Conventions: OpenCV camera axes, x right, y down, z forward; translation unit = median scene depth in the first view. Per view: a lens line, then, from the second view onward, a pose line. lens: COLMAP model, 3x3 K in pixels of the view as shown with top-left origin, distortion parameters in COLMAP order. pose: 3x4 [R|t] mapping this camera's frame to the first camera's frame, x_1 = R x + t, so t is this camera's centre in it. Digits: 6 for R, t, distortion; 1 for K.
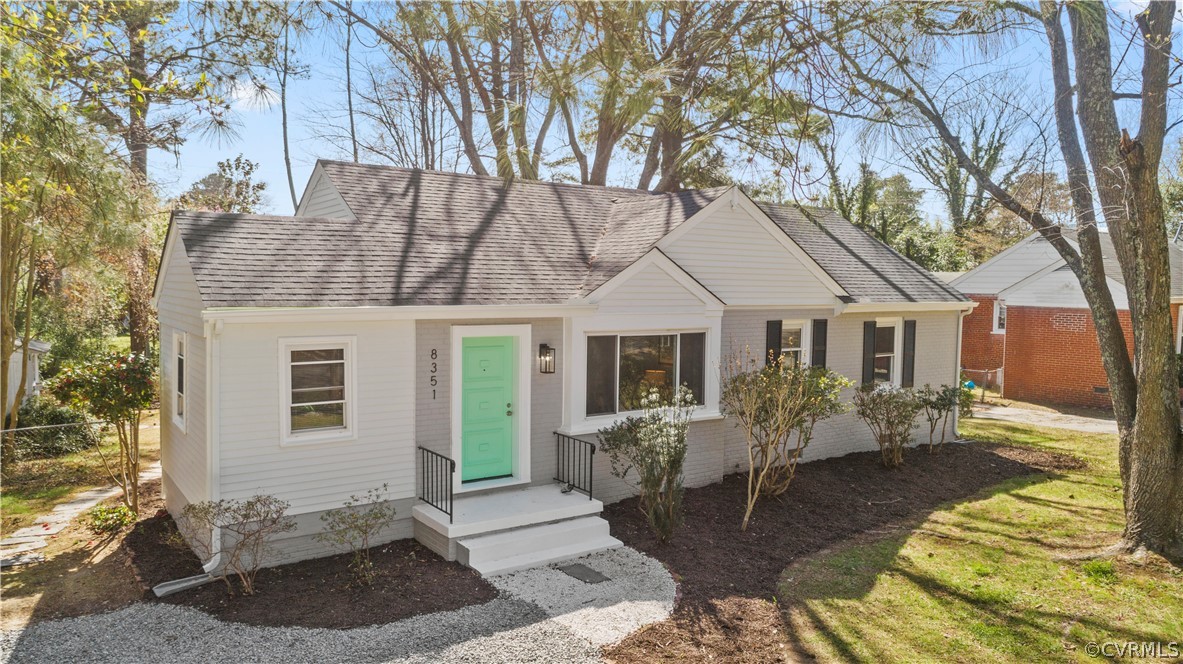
lens RADIAL K [[818.4, 0, 591.5], [0, 818.4, 332.0], [0, 0, 1]] dist [0.004257, 0.003039]
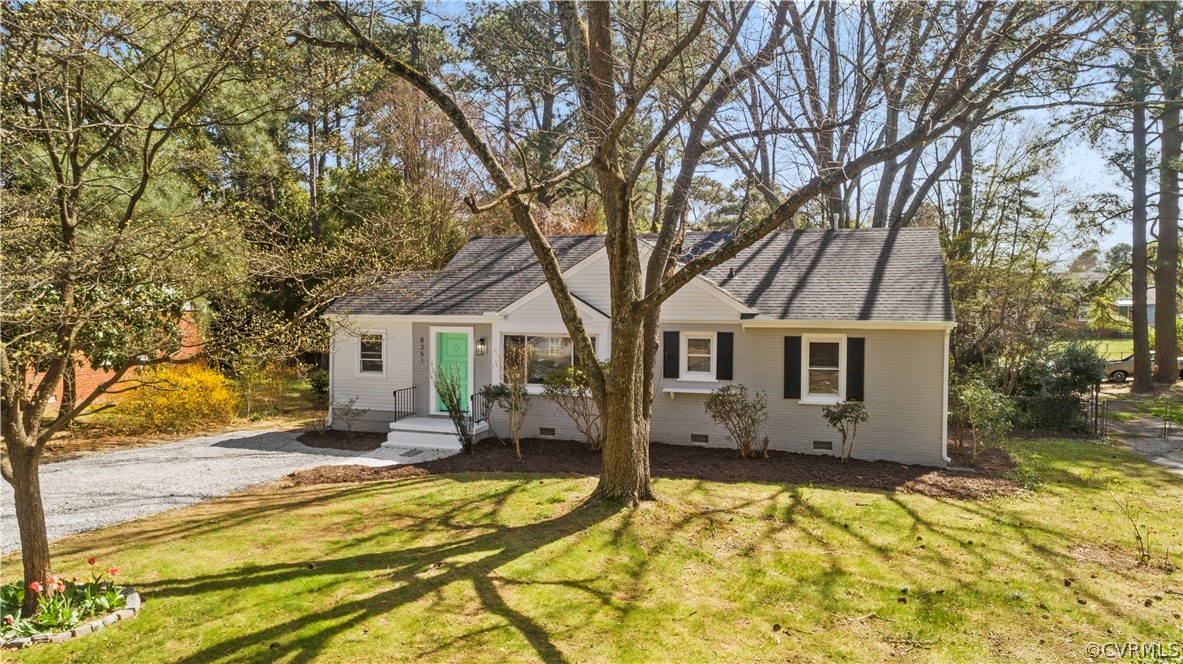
lens RADIAL K [[818.4, 0, 591.5], [0, 818.4, 332.0], [0, 0, 1]] dist [0.004257, 0.003039]
pose [[0.619947, 0.028698, -0.784119, 1.460834], [-0.043525, 0.999050, 0.002152, -0.012928], [0.783435, 0.032794, 0.620607, 0.097485]]
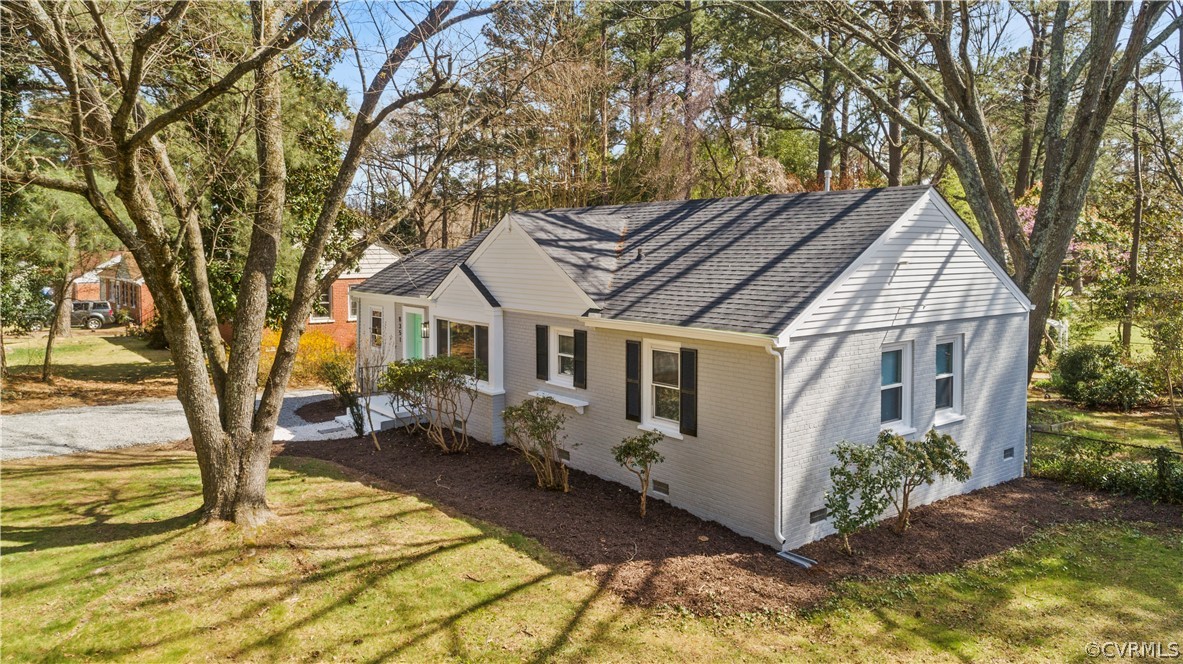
lens RADIAL K [[818.4, 0, 591.5], [0, 818.4, 332.0], [0, 0, 1]] dist [0.004257, 0.003039]
pose [[0.047540, 0.095602, -0.994284, 1.660797], [-0.052433, 0.994276, 0.093094, -0.139403], [0.997492, 0.047708, 0.052281, 1.252388]]
